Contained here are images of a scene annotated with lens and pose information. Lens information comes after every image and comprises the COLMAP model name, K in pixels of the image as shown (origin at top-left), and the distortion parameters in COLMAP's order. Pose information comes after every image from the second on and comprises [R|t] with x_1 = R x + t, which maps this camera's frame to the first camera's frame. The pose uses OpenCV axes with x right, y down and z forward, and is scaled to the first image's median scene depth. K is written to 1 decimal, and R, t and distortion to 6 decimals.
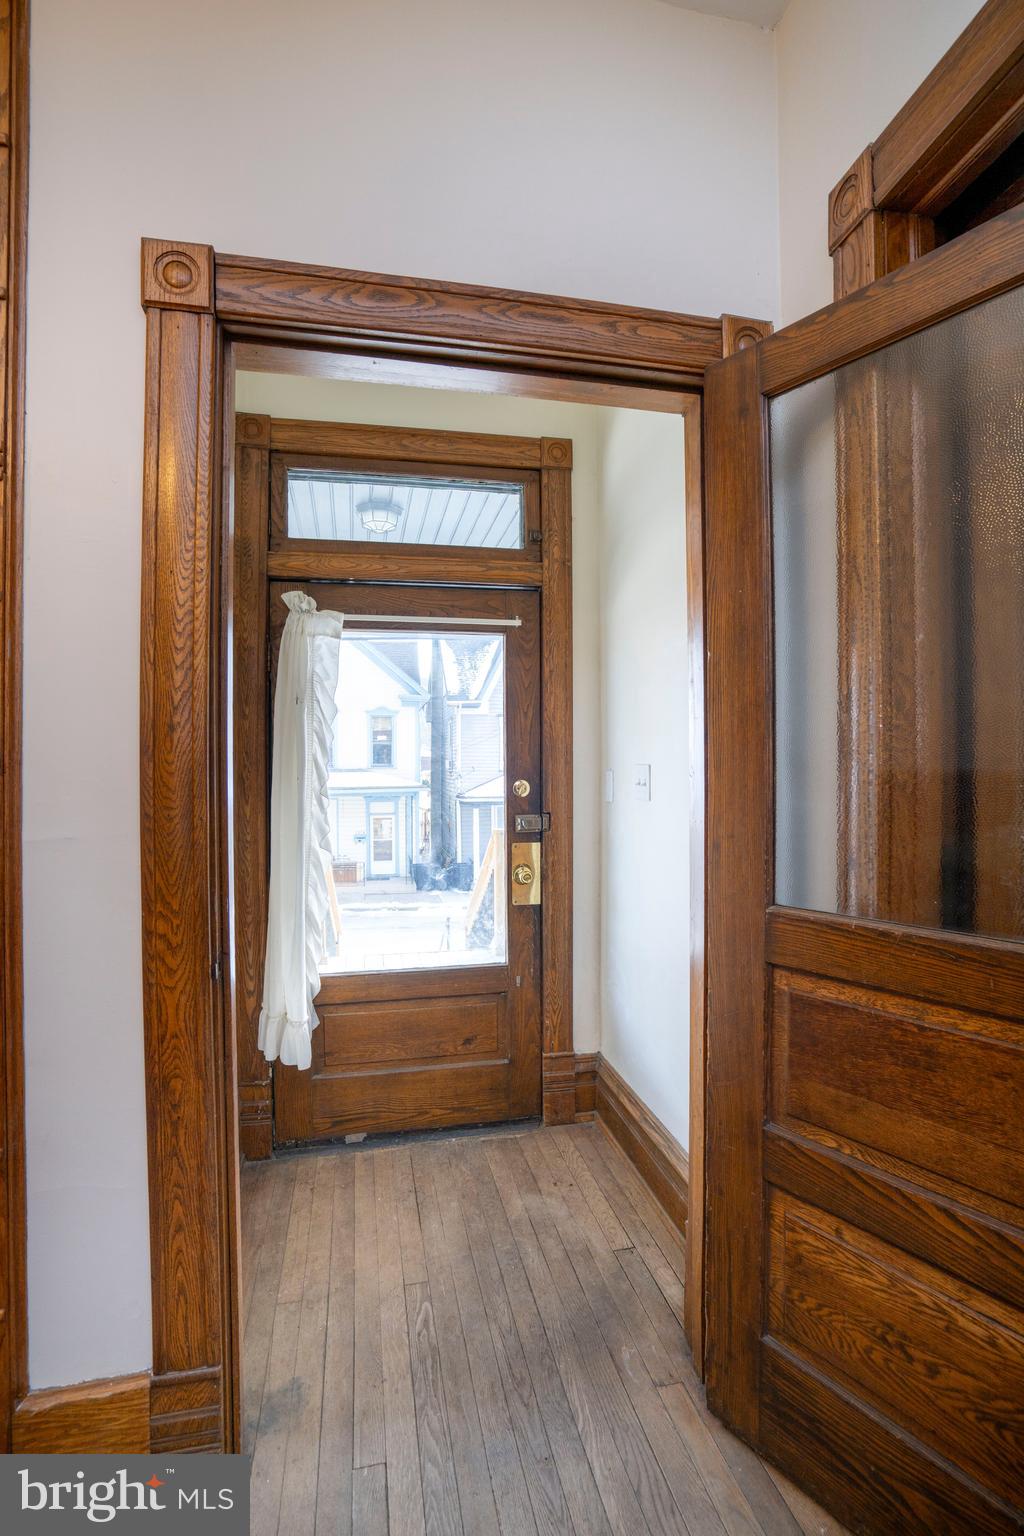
lens RADIAL K [[714.1, 0, 509.6], [0, 714.1, 771.5], [0, 0, 1]] dist [-0.062197, 0.025315]
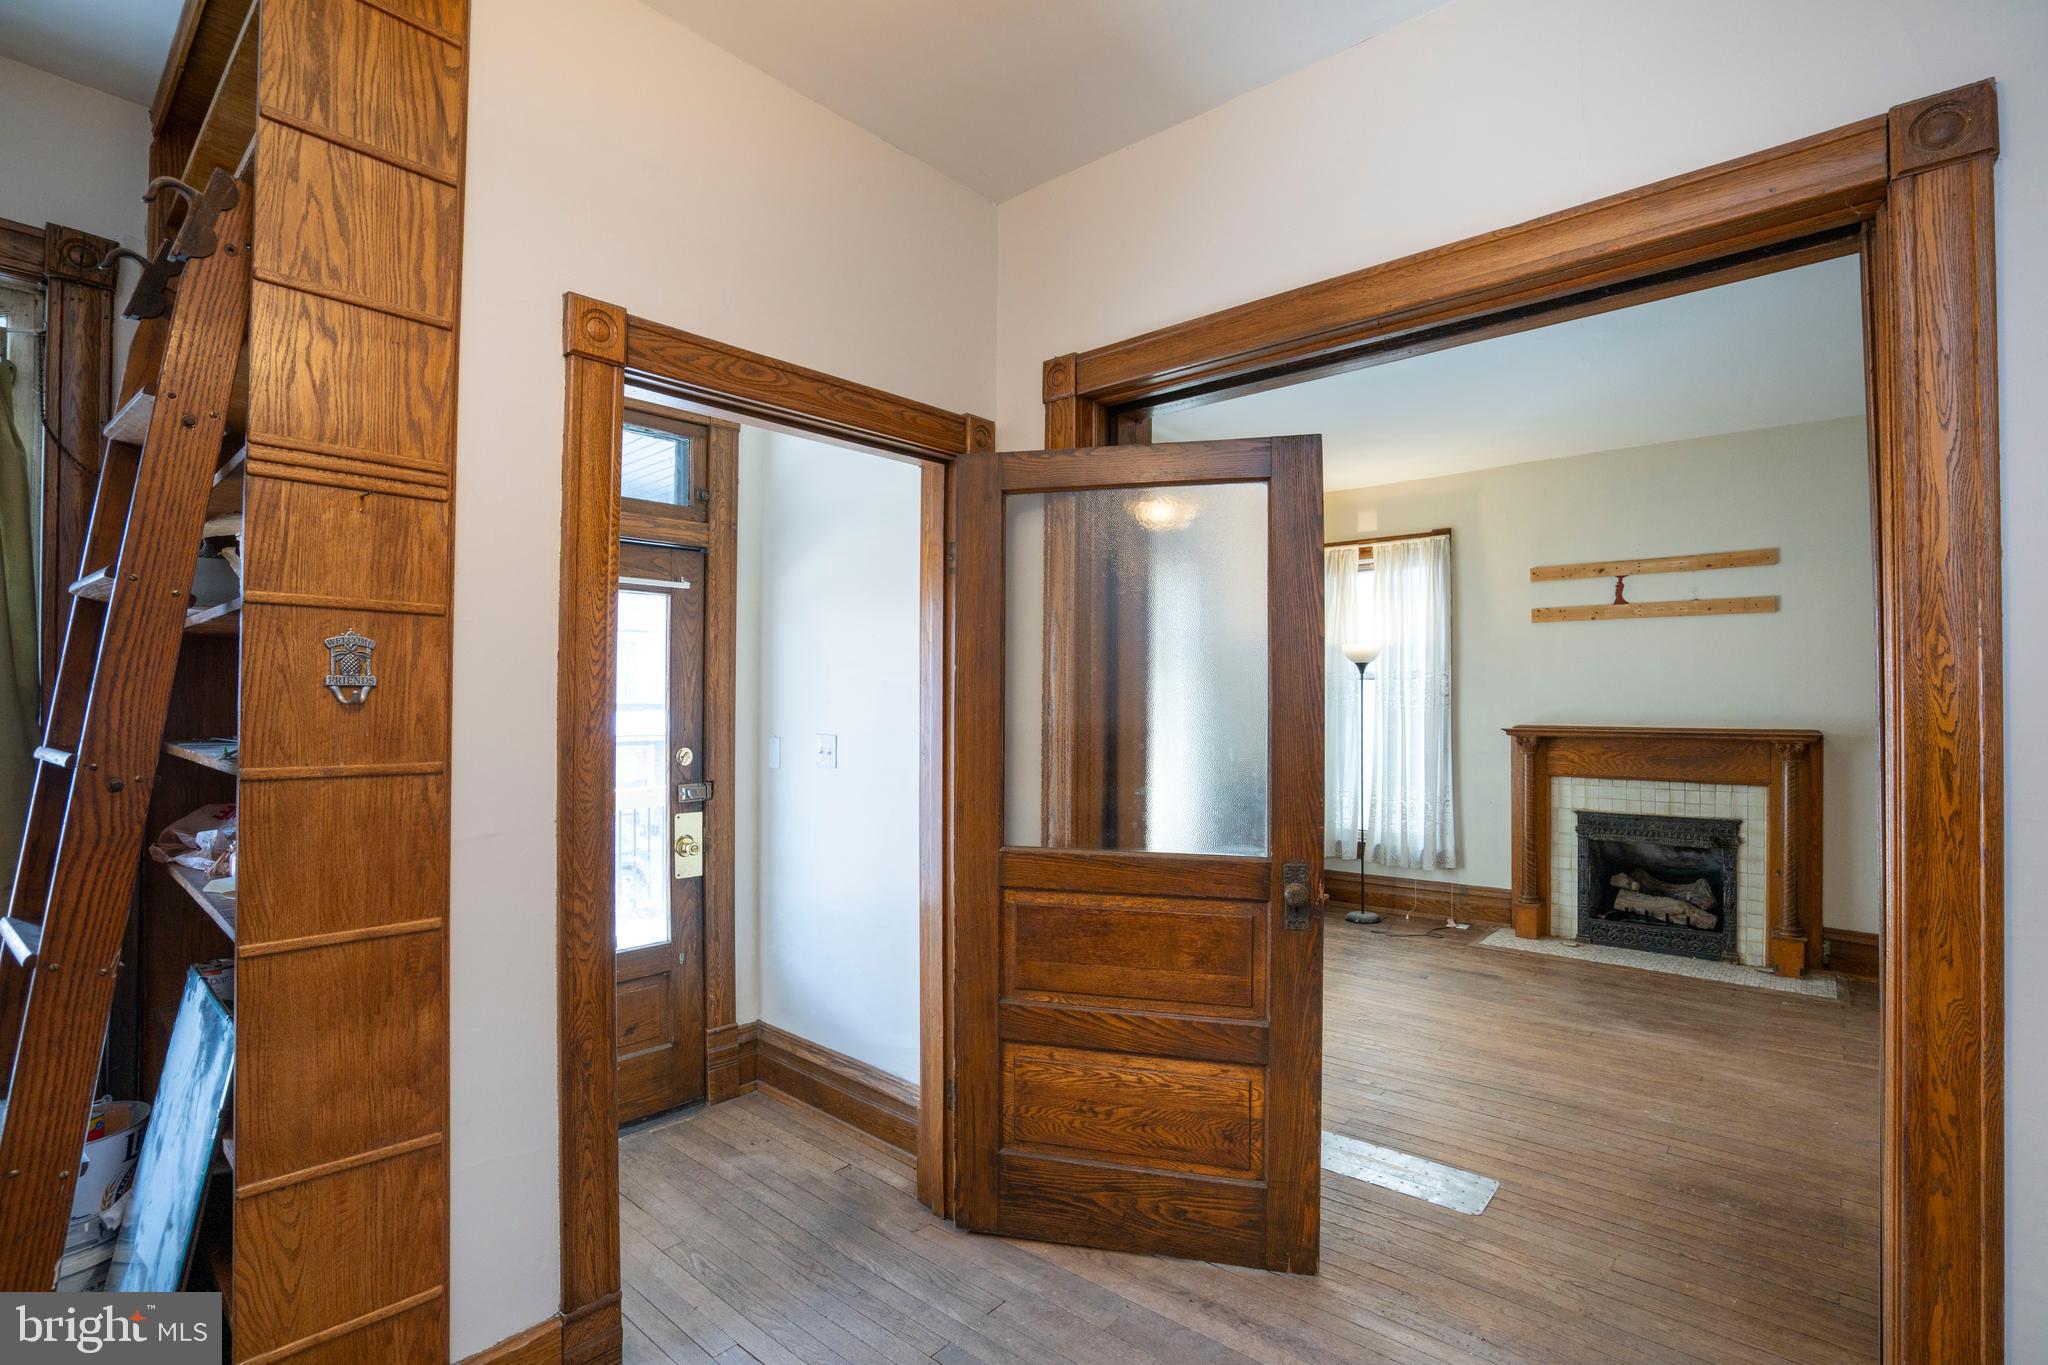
lens RADIAL K [[952.1, 0, 1022.6], [0, 952.1, 689.1], [0, 0, 1]] dist [-0.062197, 0.025315]
pose [[0.803414, 0.014899, 0.595234, -0.754120], [-0.006655, 0.999849, -0.016044, -0.100297], [-0.595384, 0.008929, 0.803392, -0.586082]]
